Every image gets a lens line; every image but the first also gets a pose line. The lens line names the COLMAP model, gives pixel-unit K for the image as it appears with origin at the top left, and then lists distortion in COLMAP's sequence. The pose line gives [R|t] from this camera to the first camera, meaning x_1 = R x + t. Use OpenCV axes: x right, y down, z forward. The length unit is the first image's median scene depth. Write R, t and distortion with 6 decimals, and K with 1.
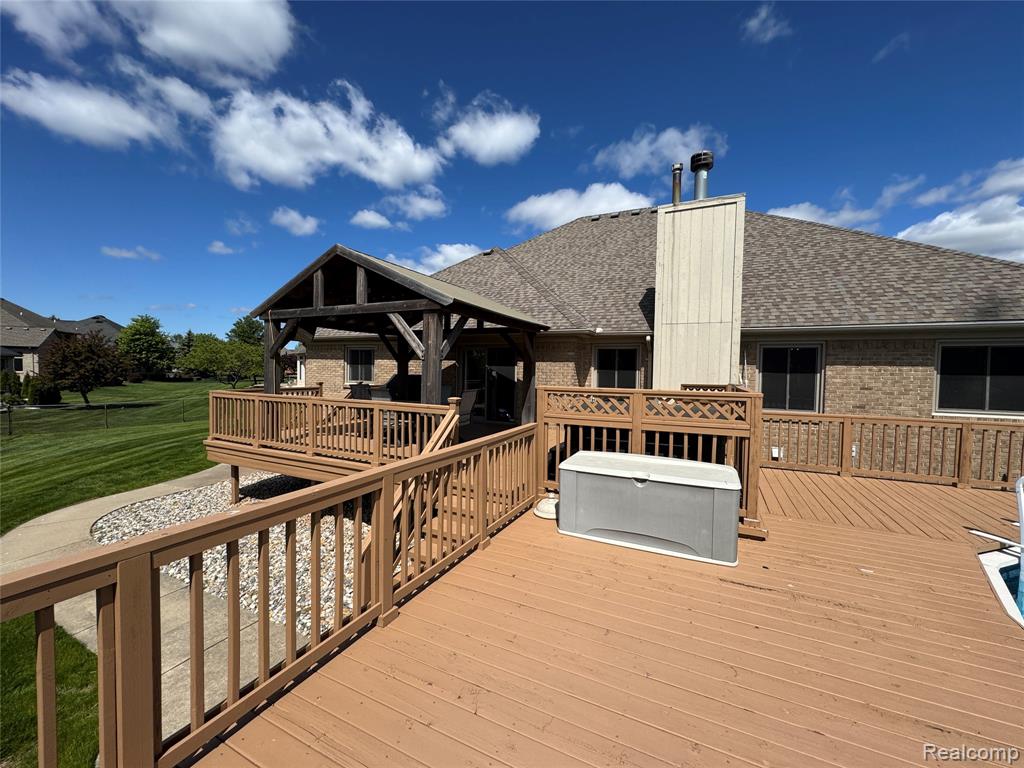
lens RADIAL K [[410.0, 0, 508.4], [0, 410.0, 384.7], [0, 0, 1]] dist [-0.004520, 0.000917]
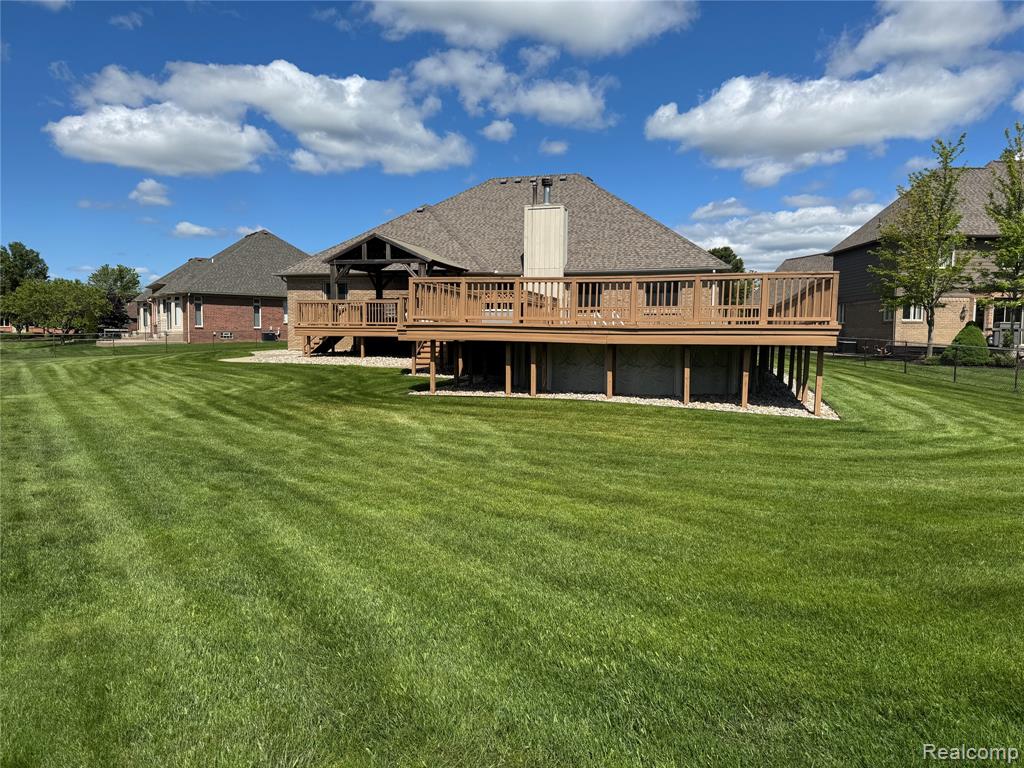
lens RADIAL K [[716.8, 0, 519.6], [0, 716.8, 381.4], [0, 0, 1]] dist [0.050922, -0.060547]
pose [[0.986154, -0.017379, 0.164921, -0.202925], [0.013306, 0.999579, 0.025769, 0.270753], [-0.165299, -0.023218, 0.985970, -2.129089]]
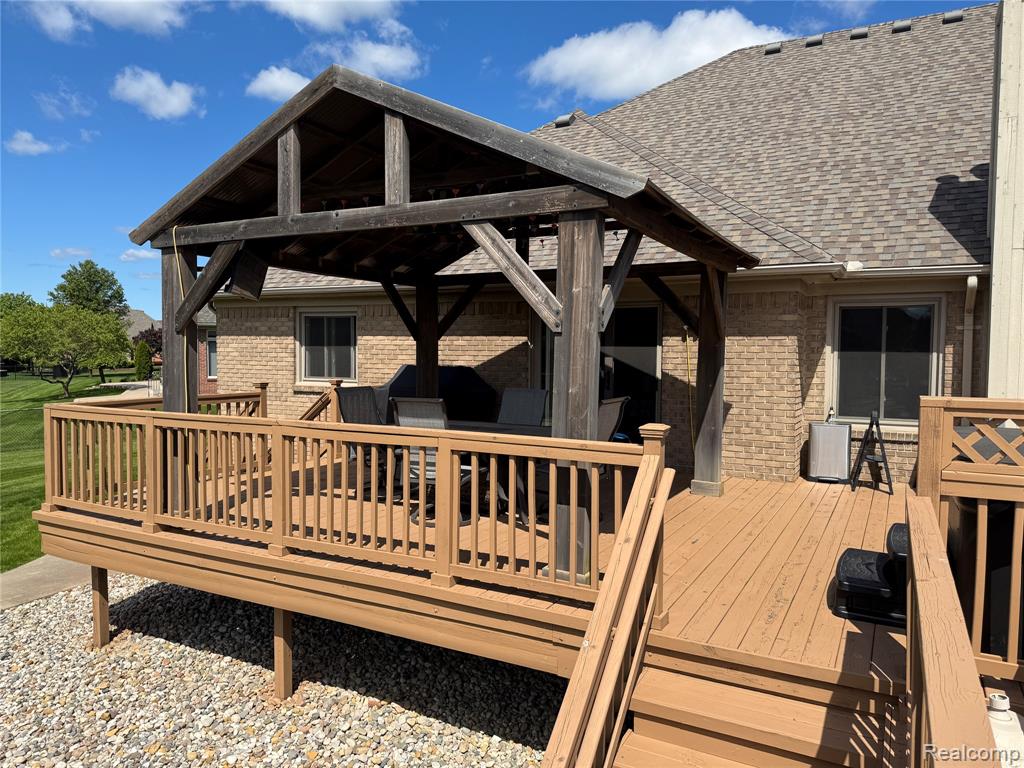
lens RADIAL K [[716.8, 0, 494.7], [0, 716.8, 396.6], [0, 0, 1]] dist [0.050922, -0.060547]
pose [[0.999004, -0.005994, -0.044220, -0.148204], [0.007133, 0.999646, 0.025643, -0.009608], [0.044051, -0.025933, 0.998693, 0.163351]]
